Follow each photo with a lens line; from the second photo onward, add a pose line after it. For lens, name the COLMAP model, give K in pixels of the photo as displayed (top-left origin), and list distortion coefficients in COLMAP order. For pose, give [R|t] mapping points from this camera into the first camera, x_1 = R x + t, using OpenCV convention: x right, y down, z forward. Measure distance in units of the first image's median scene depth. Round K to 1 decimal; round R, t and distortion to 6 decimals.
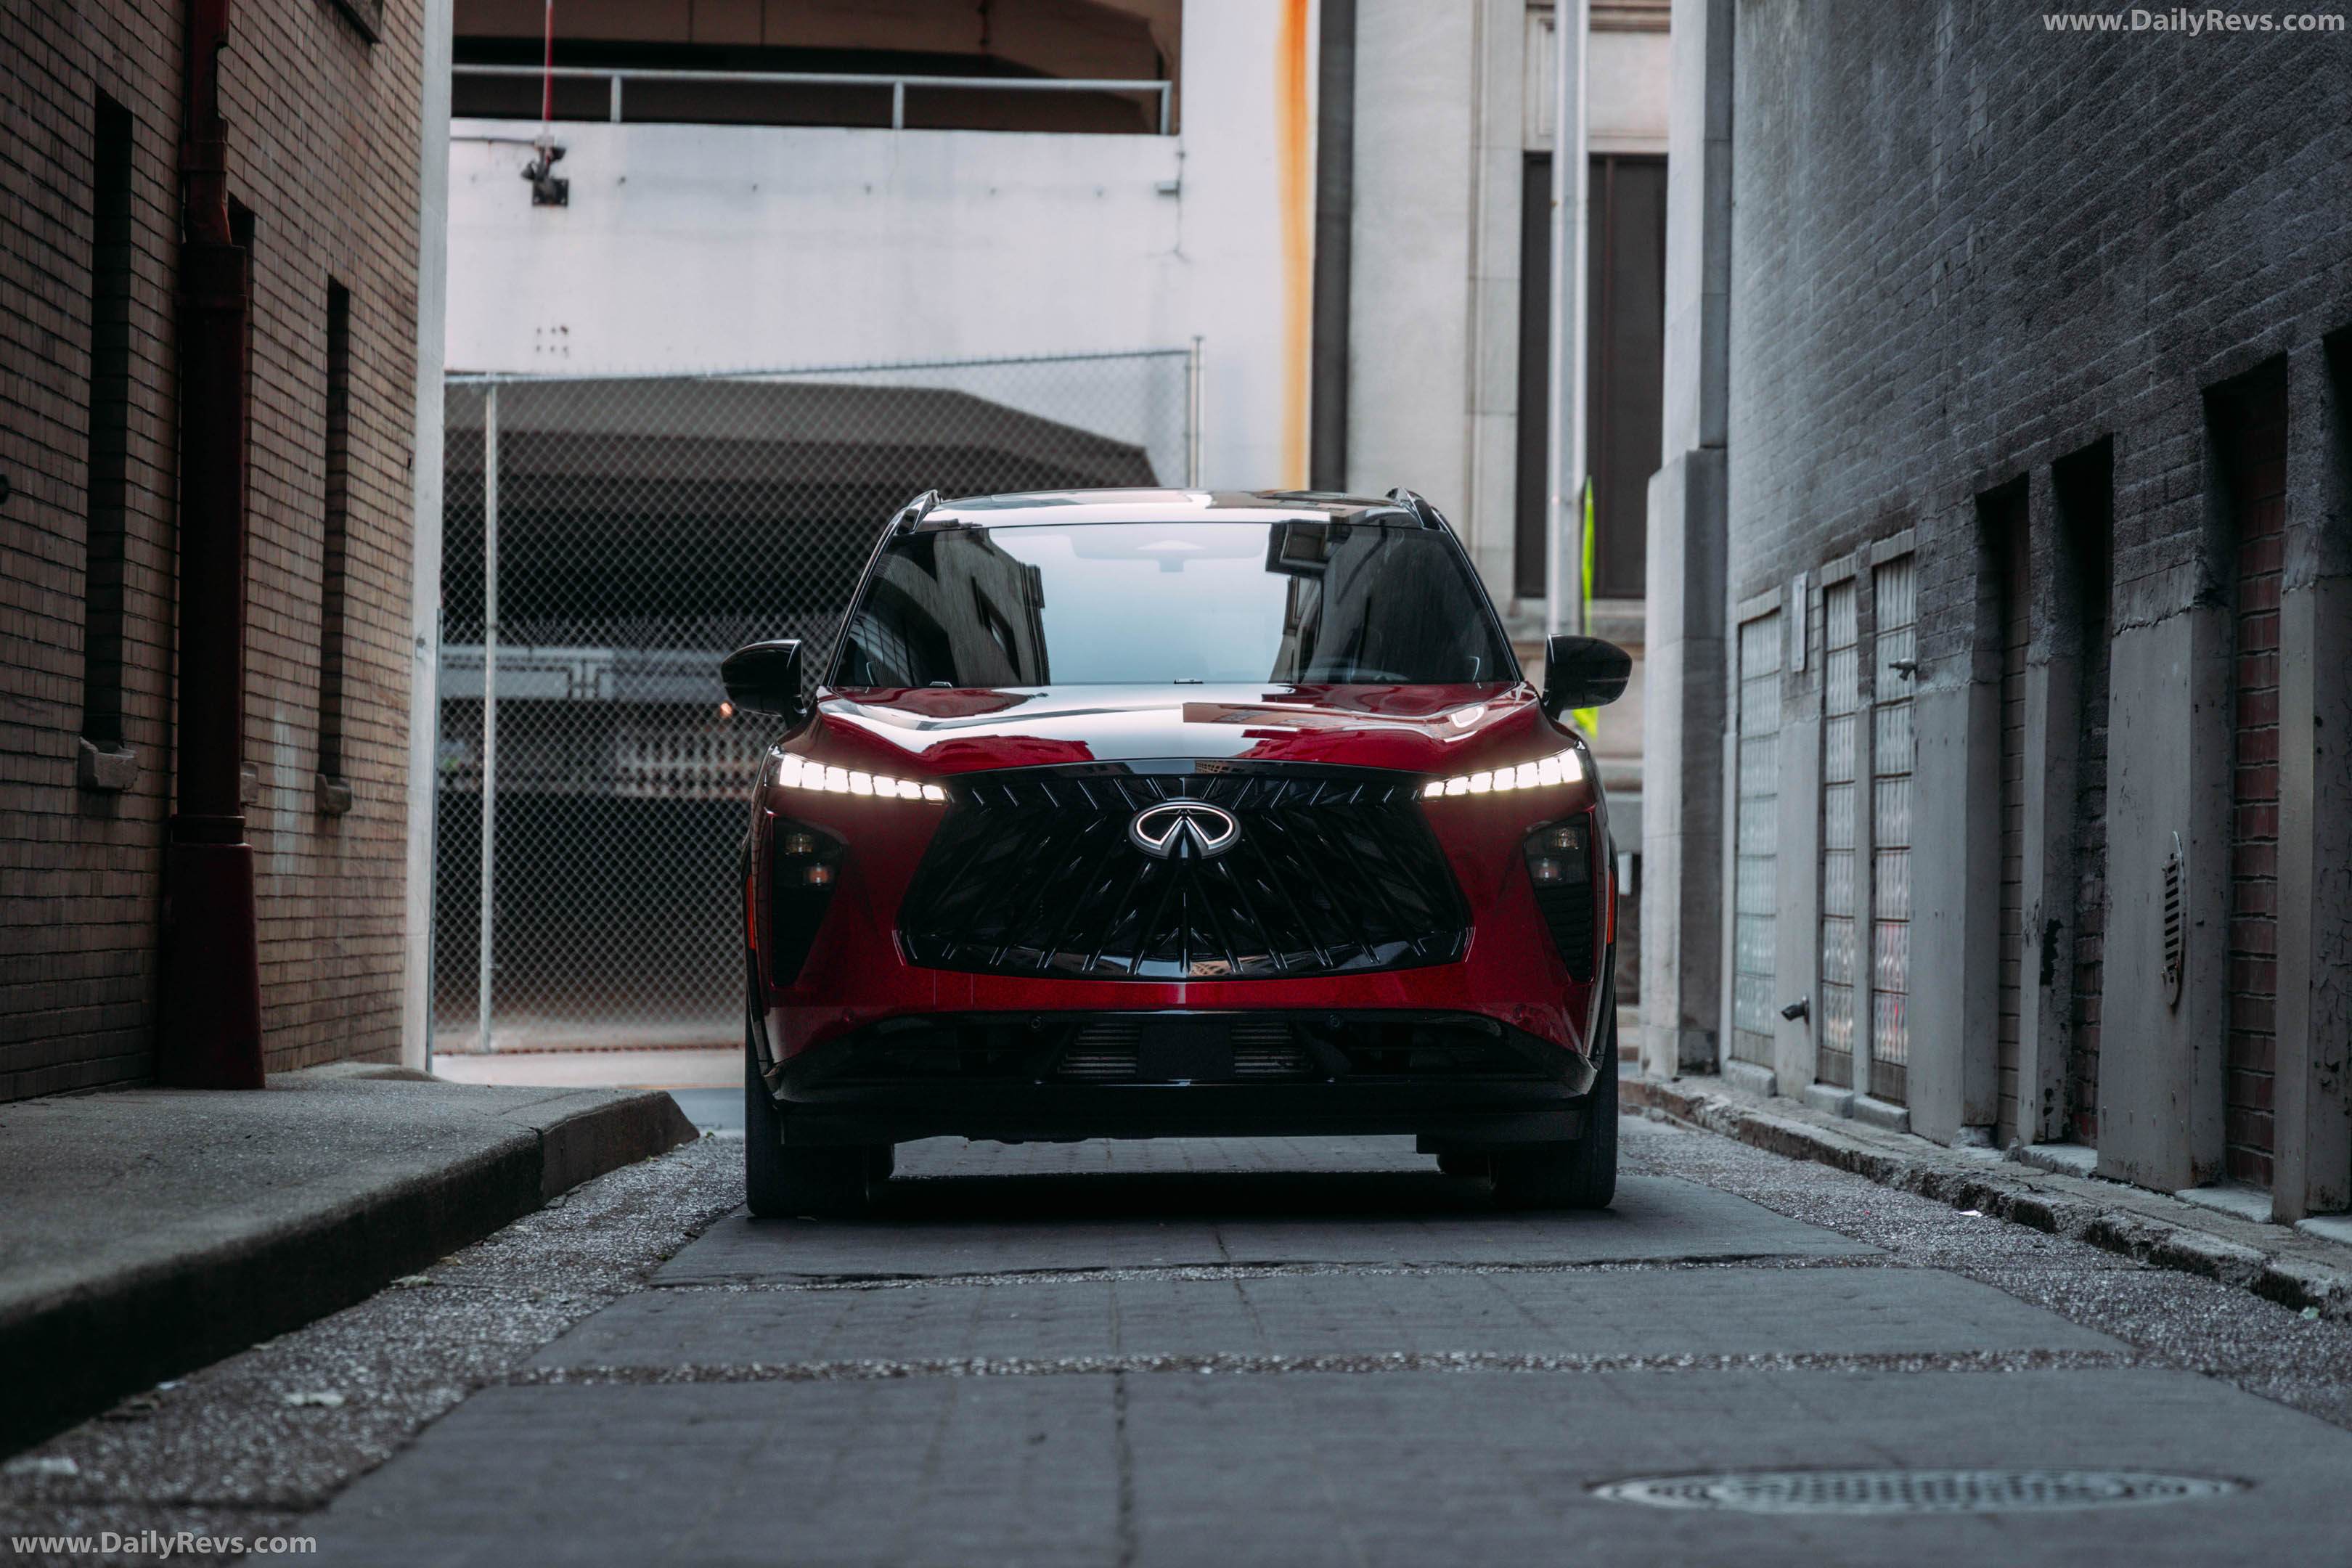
lens RADIAL K [[7192.3, 0, 1188.0], [0, 7192.3, 770.0], [0, 0, 1]] dist [0.215093, 0.000000]
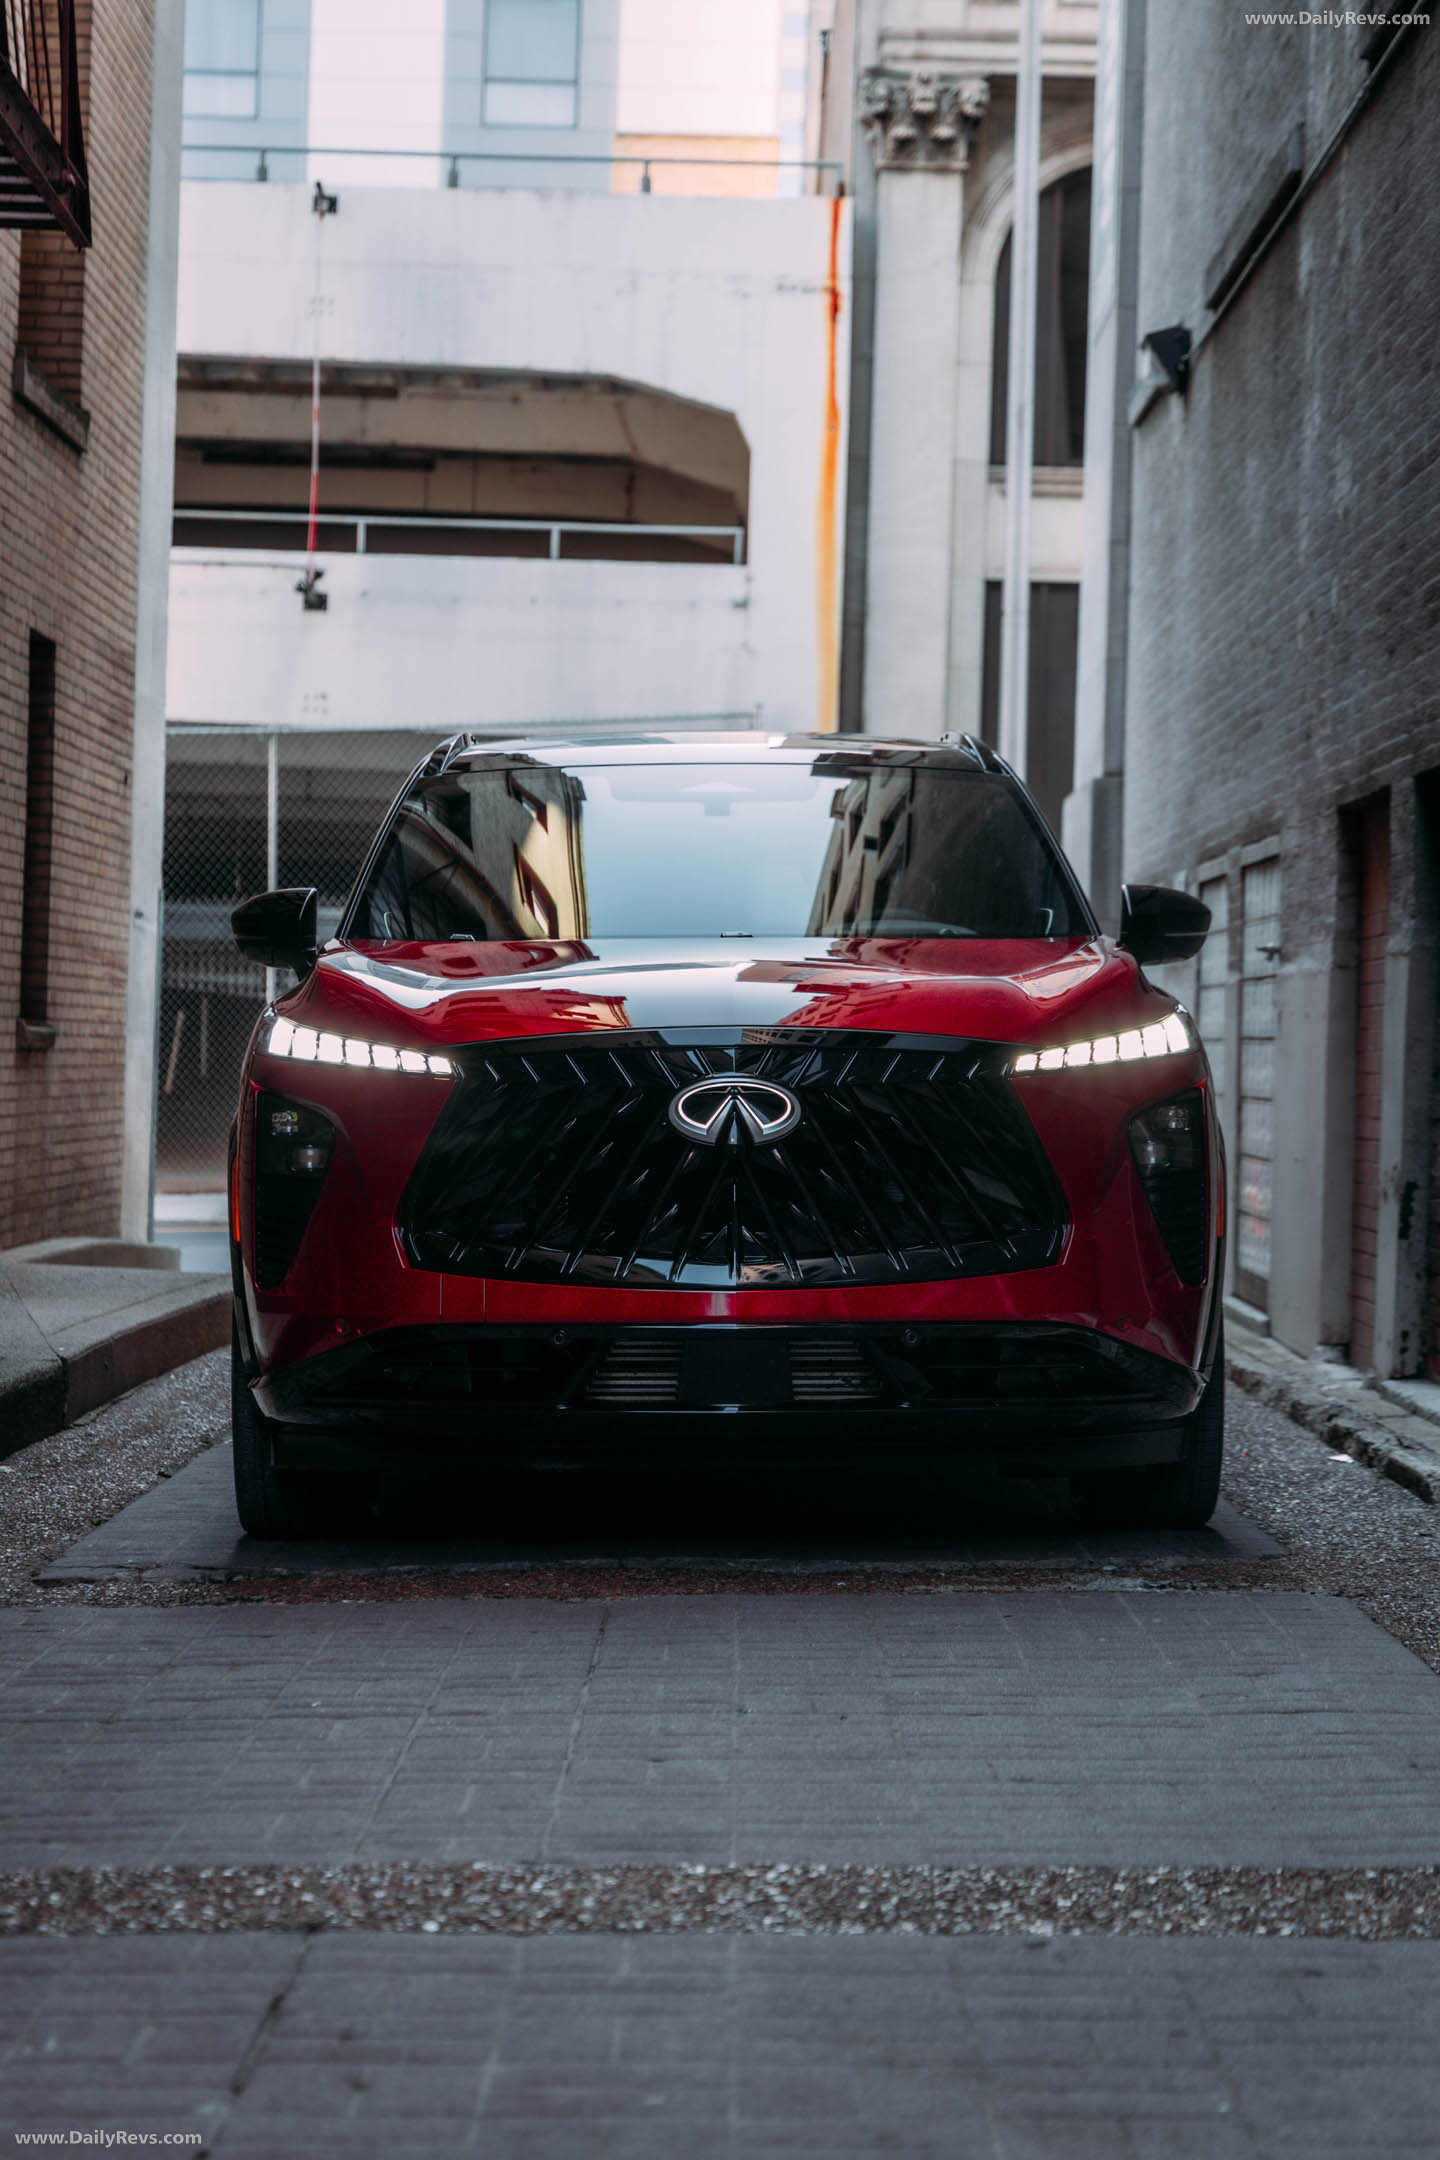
lens RADIAL K [[4839.7, 0, 697.4], [0, 4839.7, 1101.5], [0, 0, 1]] dist [0.180349, 0.000000]
pose [[0.999890, 0.008713, -0.011963, 0.009459], [-0.008459, 0.999741, 0.021128, -0.003783], [0.012144, -0.021024, 0.999705, 0.130836]]
